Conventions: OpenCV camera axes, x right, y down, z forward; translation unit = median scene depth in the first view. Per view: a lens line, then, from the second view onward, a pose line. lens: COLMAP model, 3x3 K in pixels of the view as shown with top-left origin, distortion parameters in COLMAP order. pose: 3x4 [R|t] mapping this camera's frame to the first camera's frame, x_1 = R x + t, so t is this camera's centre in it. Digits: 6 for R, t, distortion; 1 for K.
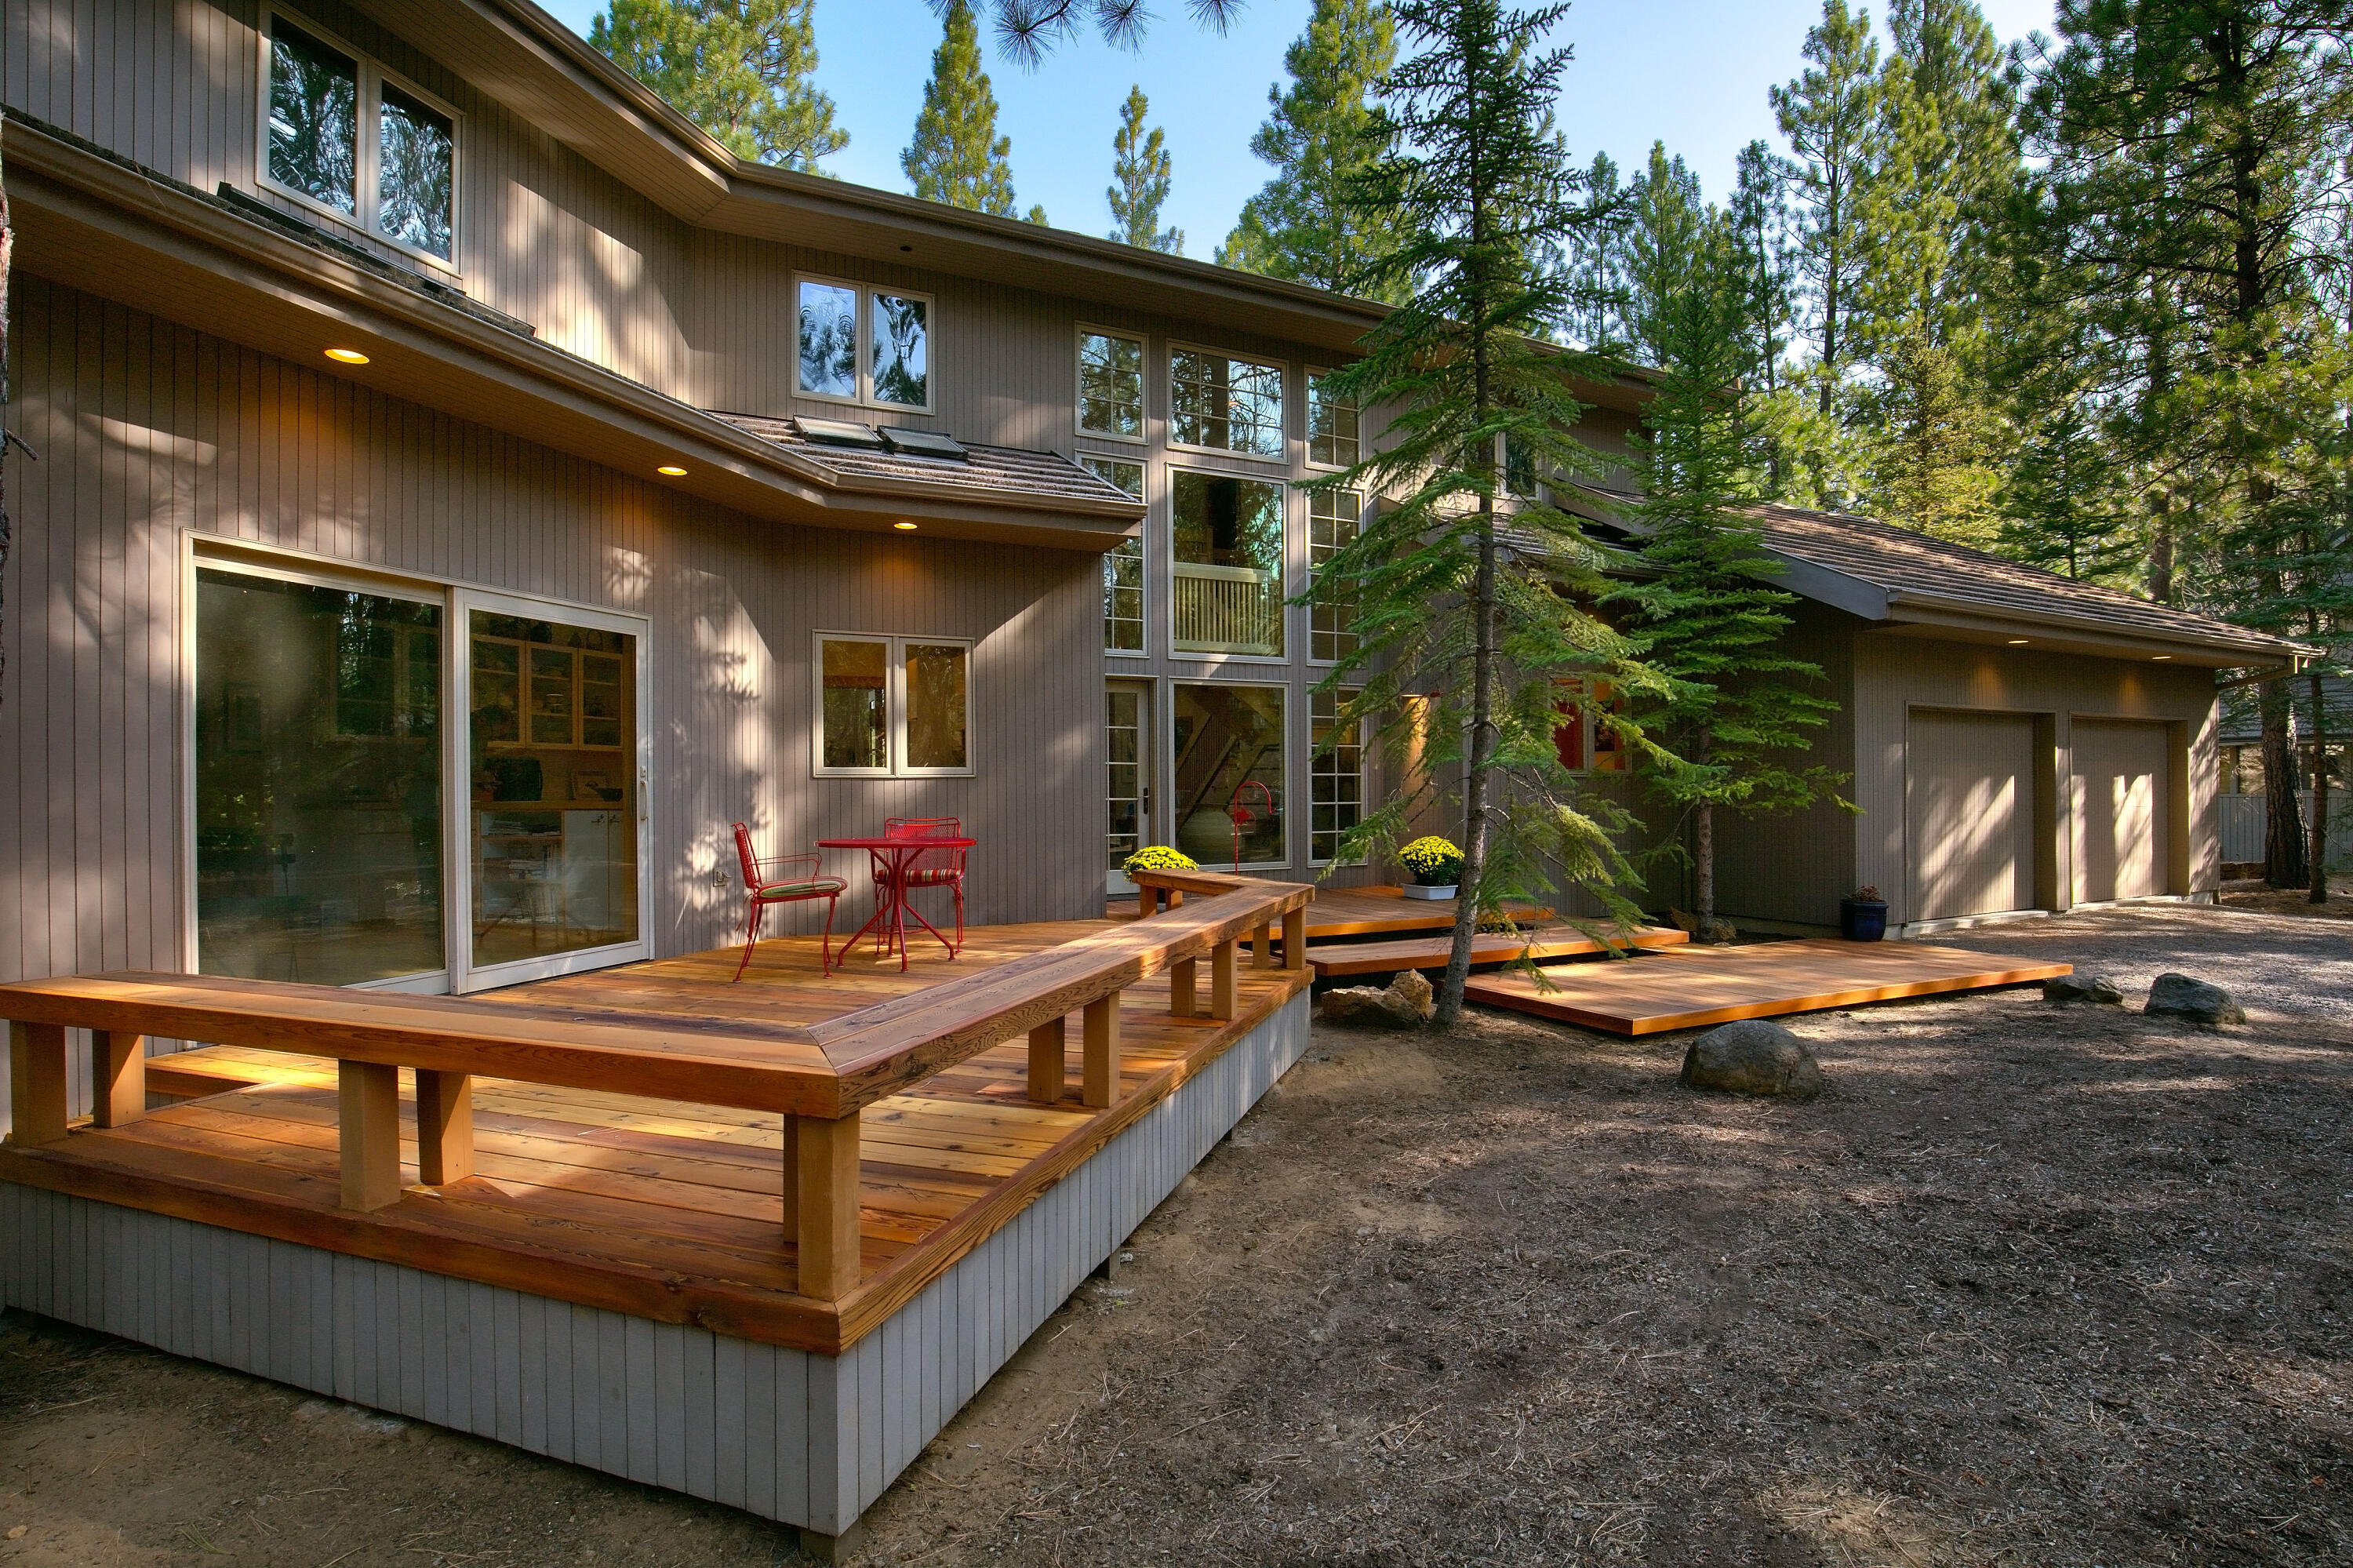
lens RADIAL K [[1093.9, 0, 1176.5], [0, 1093.9, 784.0], [0, 0, 1]] dist [-0.027109, -0.000263]
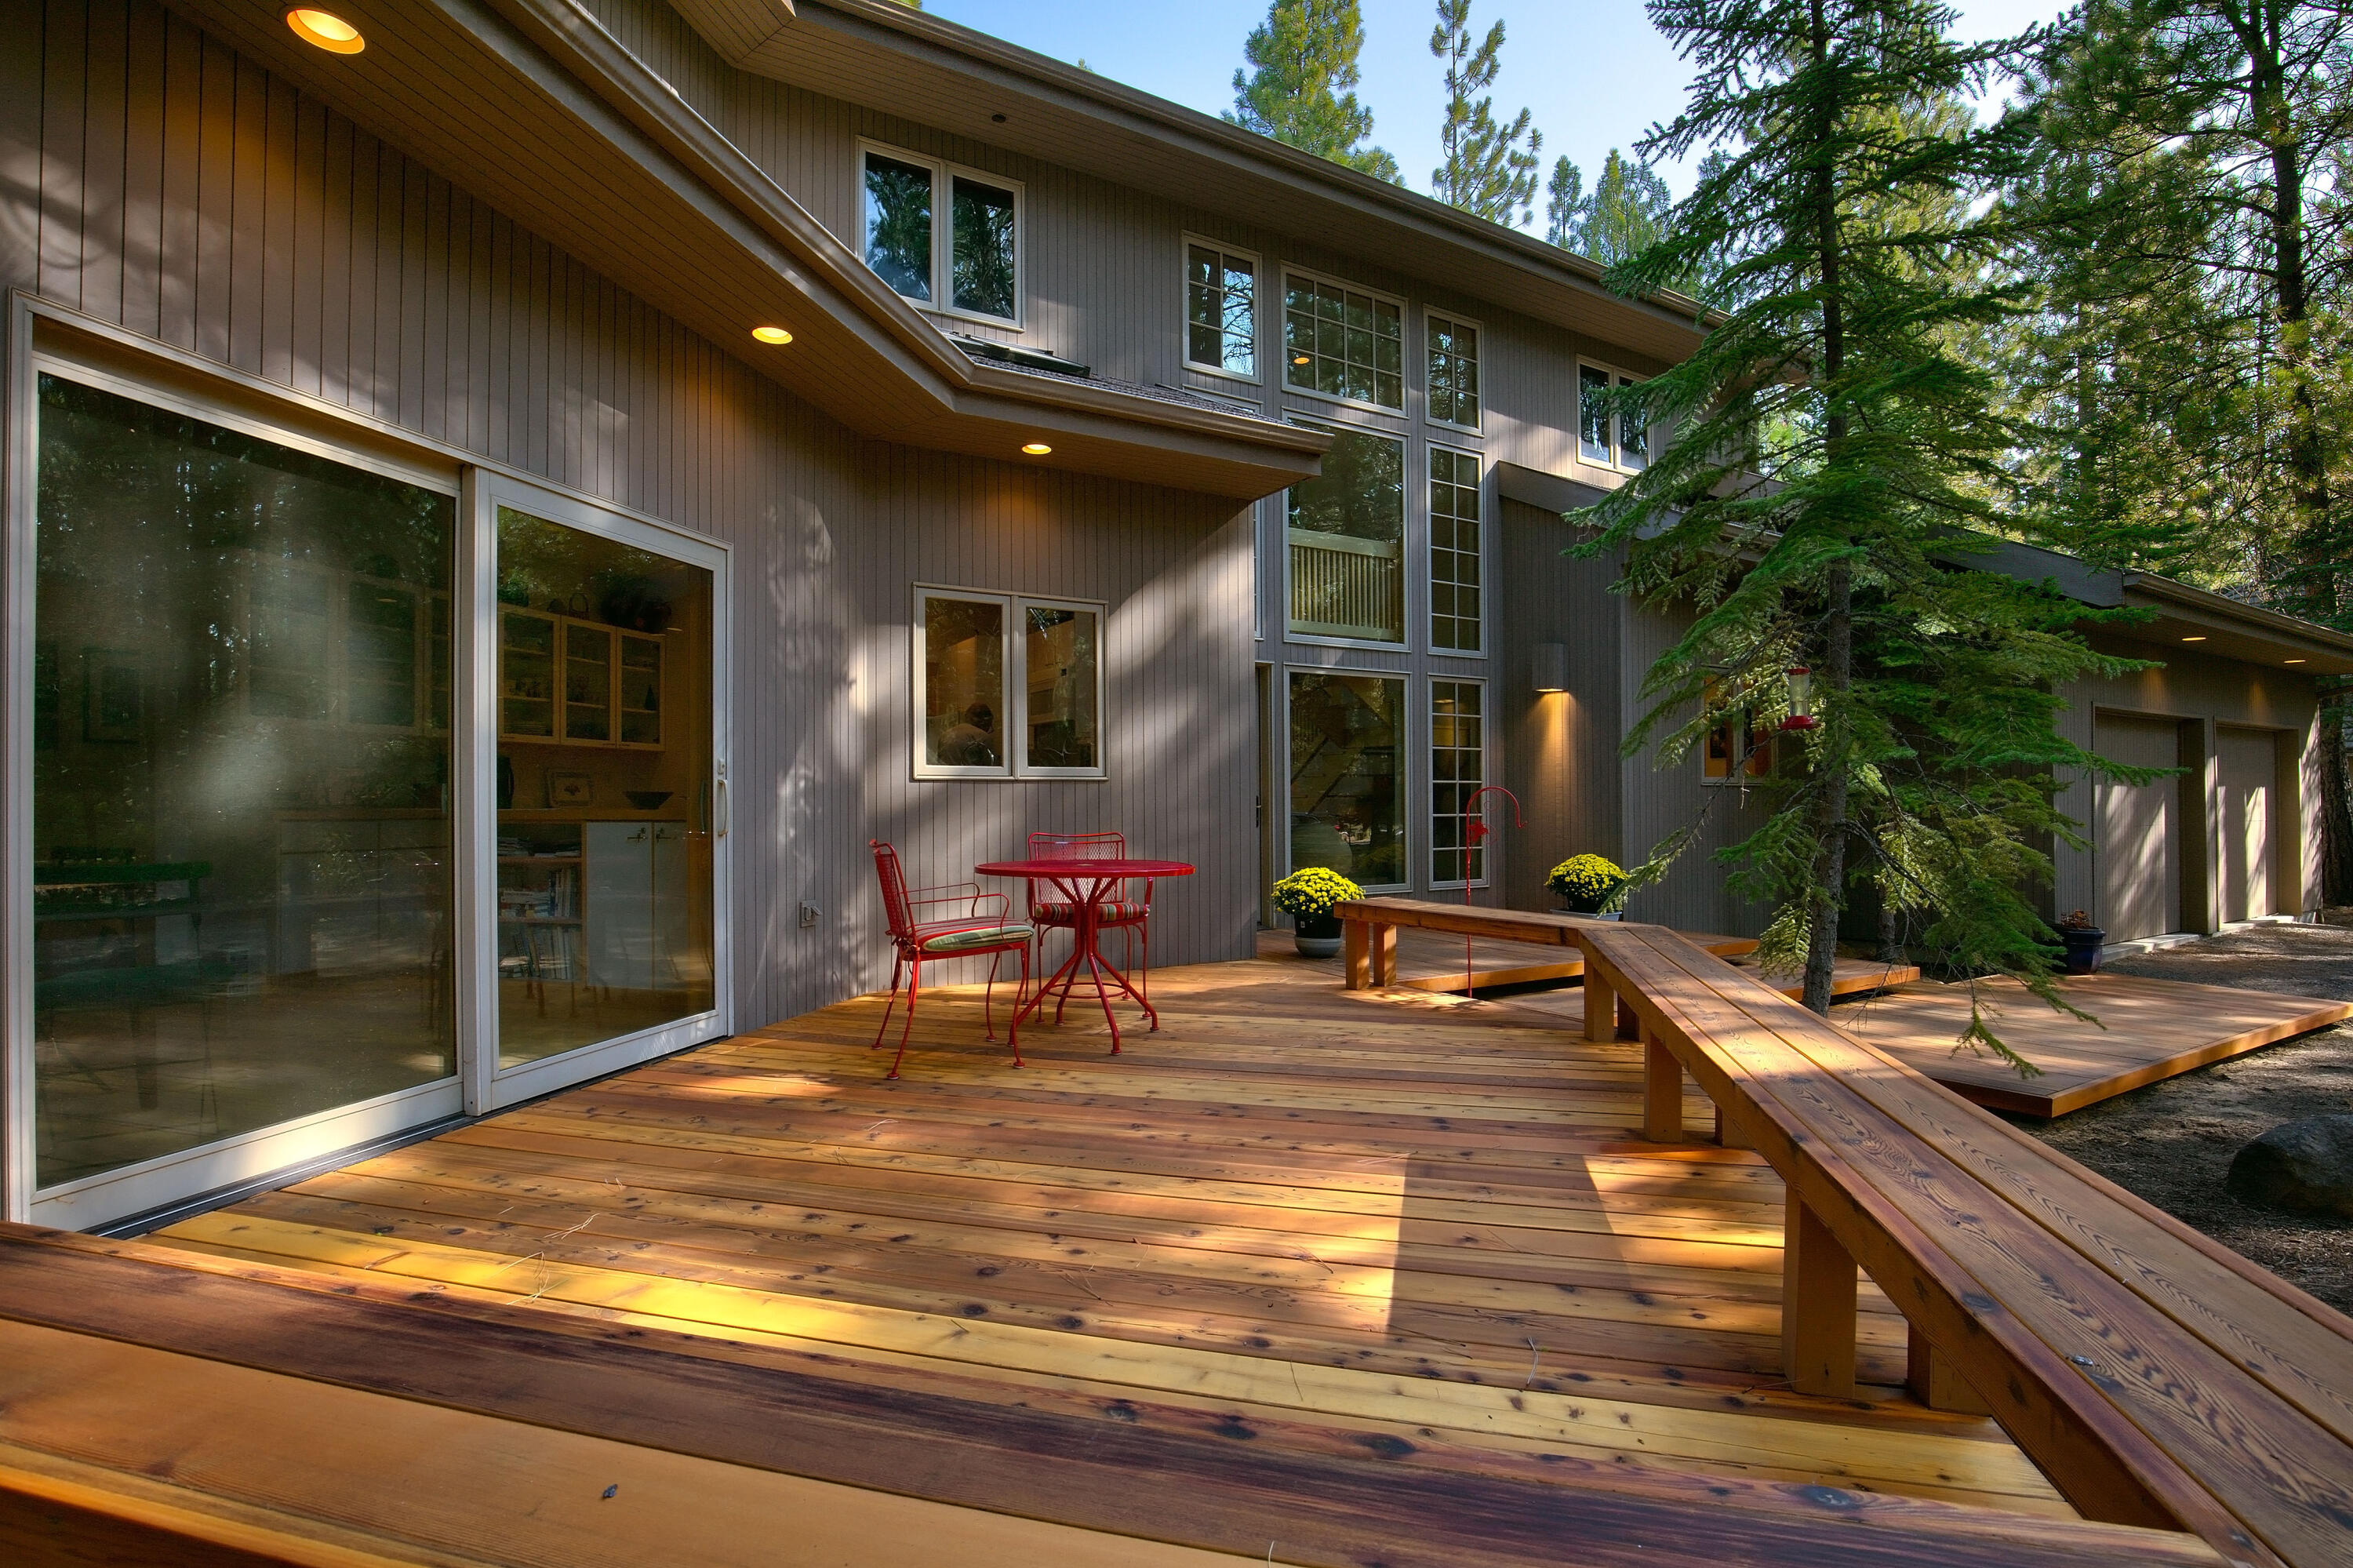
lens RADIAL K [[1068.6, 0, 1136.1], [0, 1068.6, 795.9], [0, 0, 1]] dist [-0.025647, -0.000528]
pose [[0.997814, 0.004097, 0.065953, -0.163727], [-0.004067, 0.999992, -0.000601, 0.004060], [-0.065955, 0.000331, 0.997823, 0.182049]]
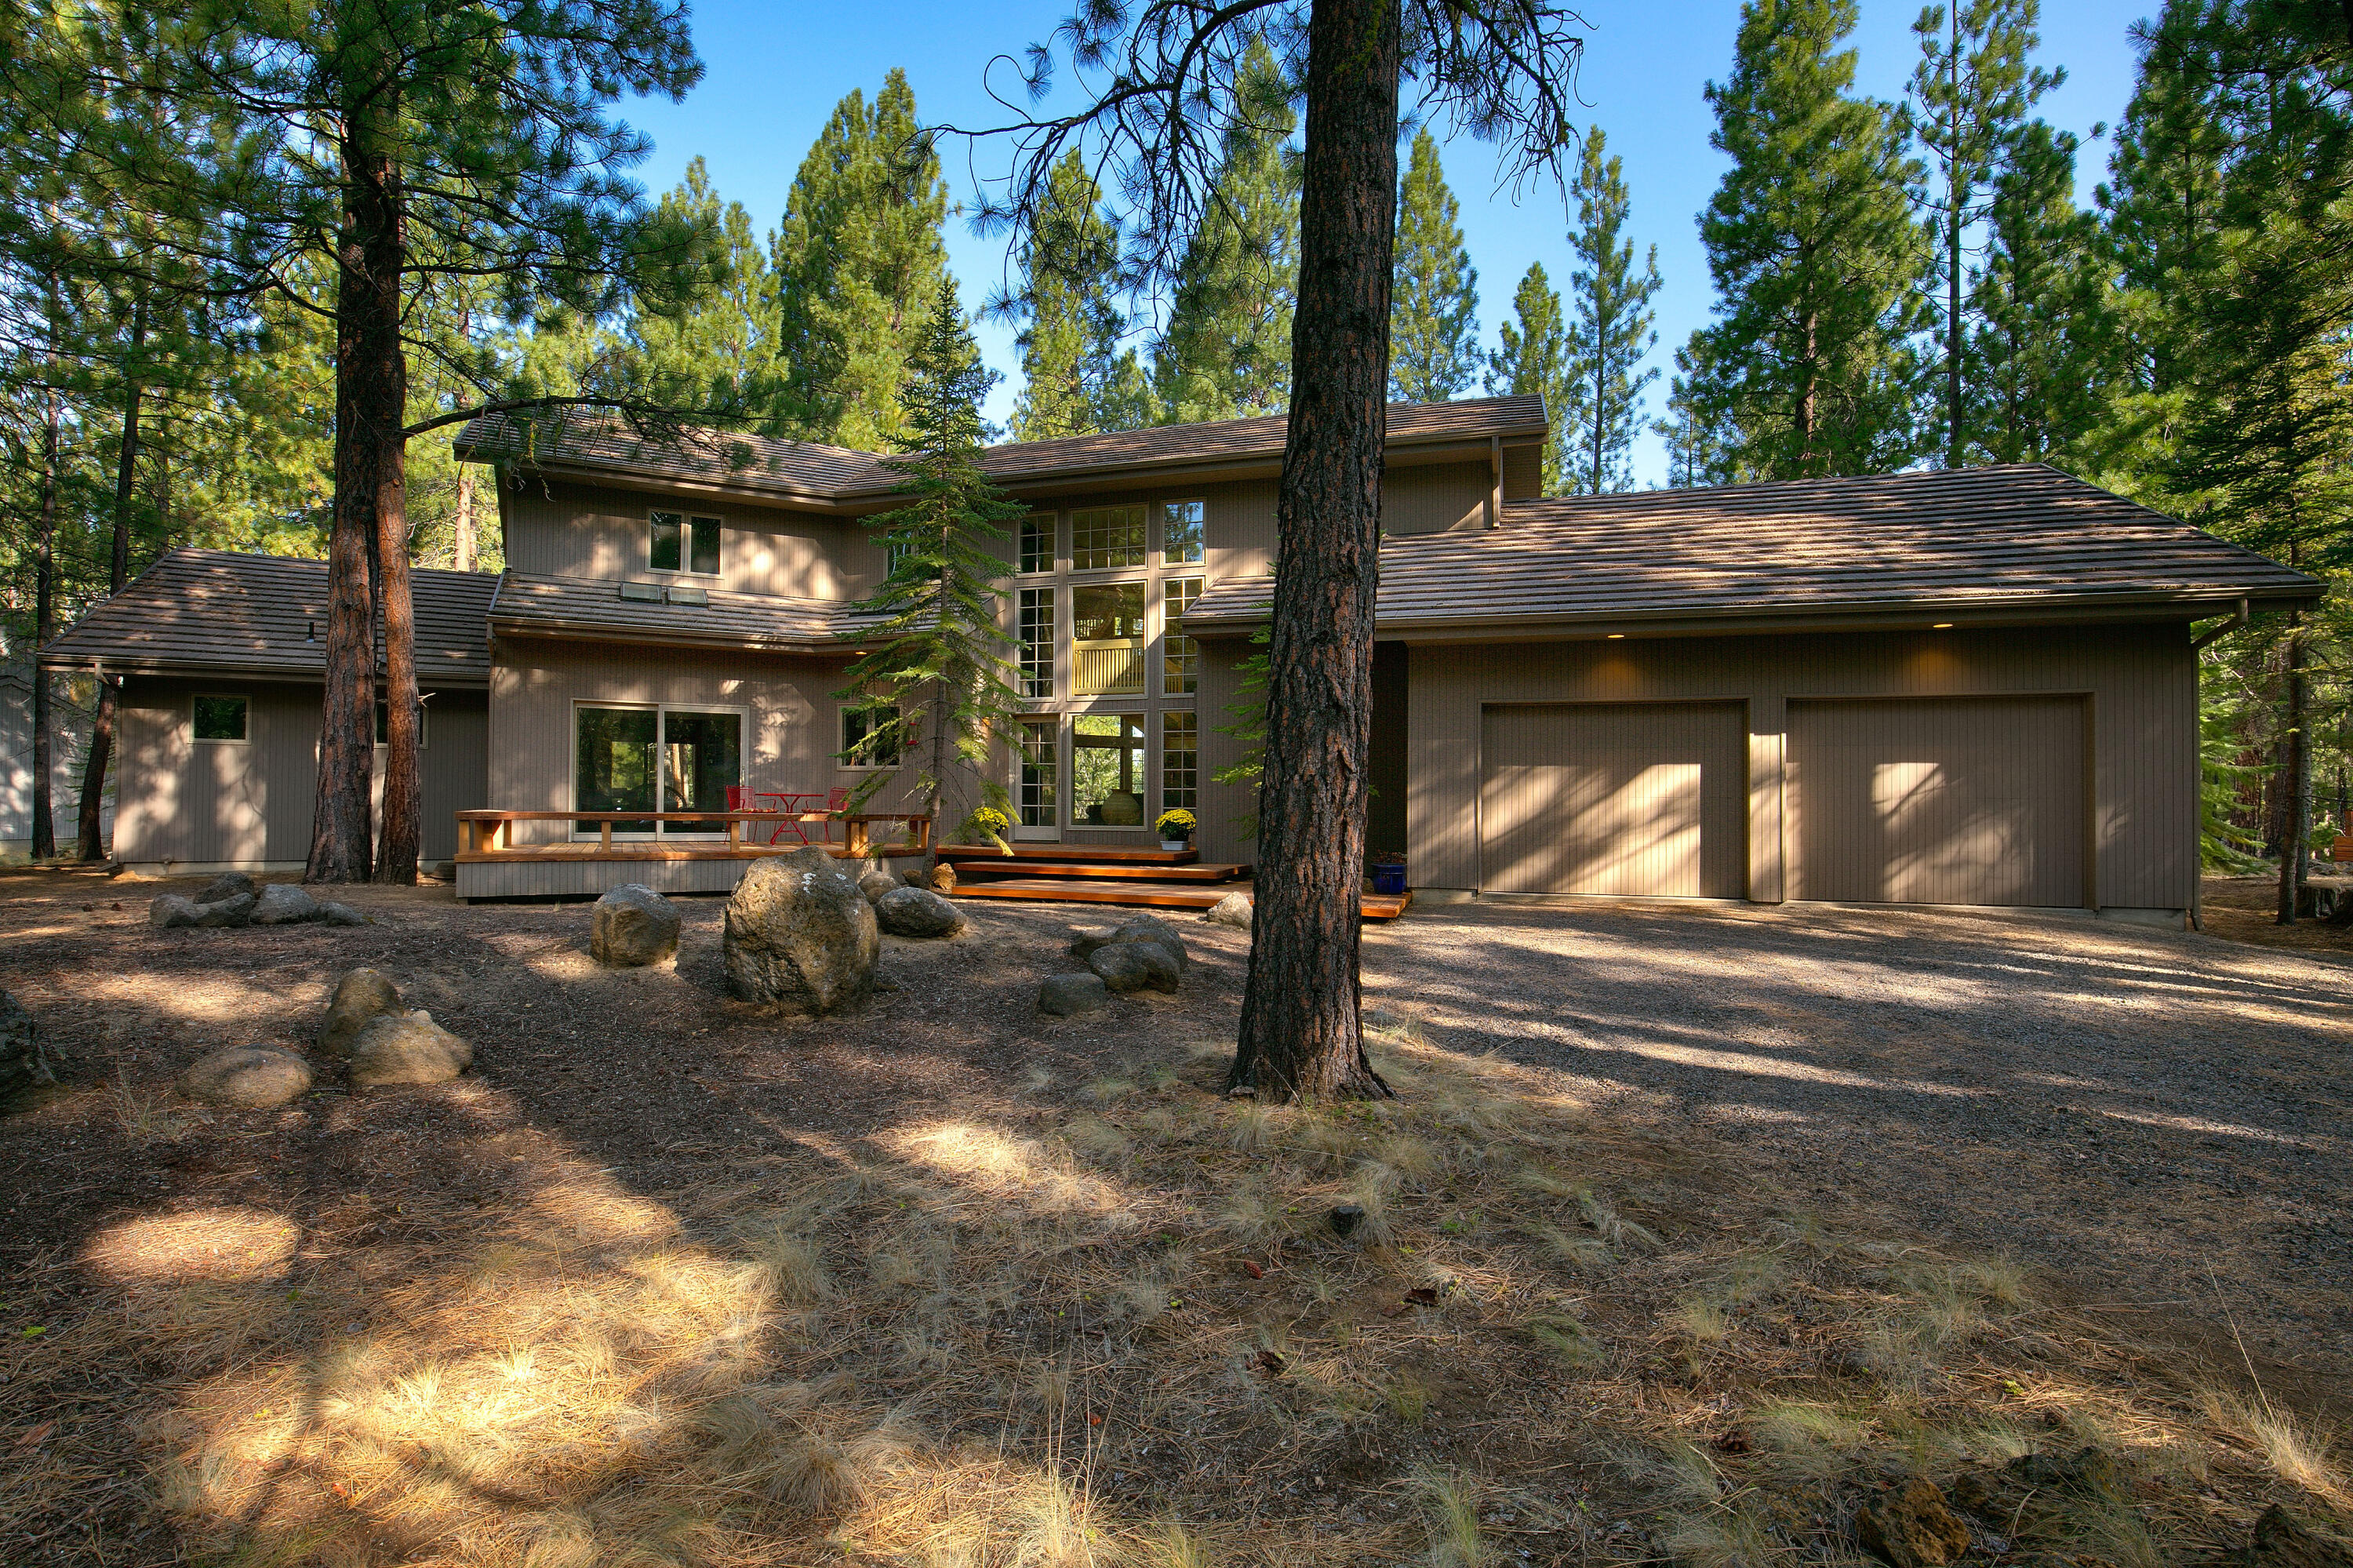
lens RADIAL K [[1093.9, 0, 1176.5], [0, 1093.9, 784.0], [0, 0, 1]] dist [-0.027109, -0.000263]
pose [[0.703607, -0.001031, -0.710589, 1.229641], [-0.007998, 0.999924, -0.009371, 0.028669], [0.710545, 0.012277, 0.703545, -0.077760]]
